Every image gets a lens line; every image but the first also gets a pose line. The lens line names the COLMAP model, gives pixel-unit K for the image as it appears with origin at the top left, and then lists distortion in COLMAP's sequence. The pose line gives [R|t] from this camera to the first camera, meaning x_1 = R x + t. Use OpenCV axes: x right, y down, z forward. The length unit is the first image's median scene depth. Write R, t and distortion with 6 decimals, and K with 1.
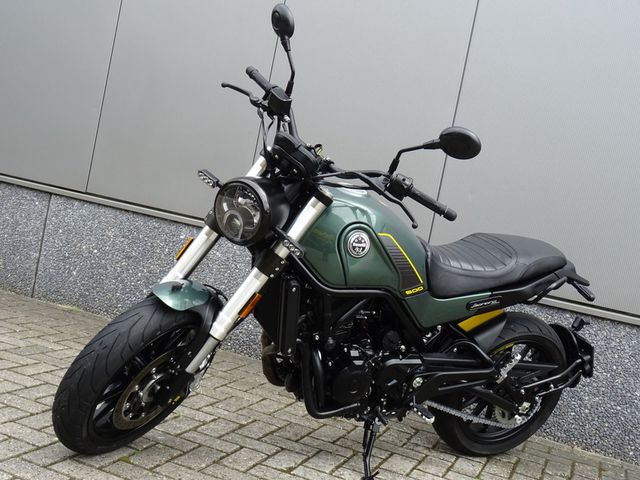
lens RADIAL K [[763.9, 0, 322.8], [0, 763.9, 238.8], [0, 0, 1]] dist [0.088544, 0.000000]
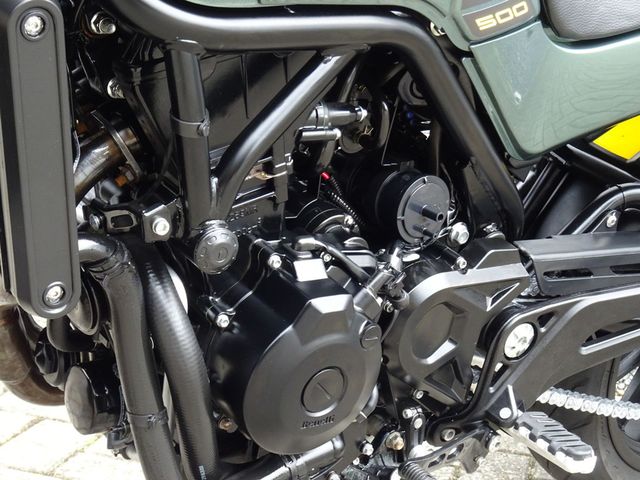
lens RADIAL K [[1221.1, 0, 320.5], [0, 1221.1, 241.0], [0, 0, 1]] dist [-0.019905, 0.000000]
pose [[0.986394, -0.113092, 0.119316, -0.004237], [0.096057, 0.985486, 0.139967, 0.079134], [-0.133414, -0.126601, 0.982941, 0.574609]]
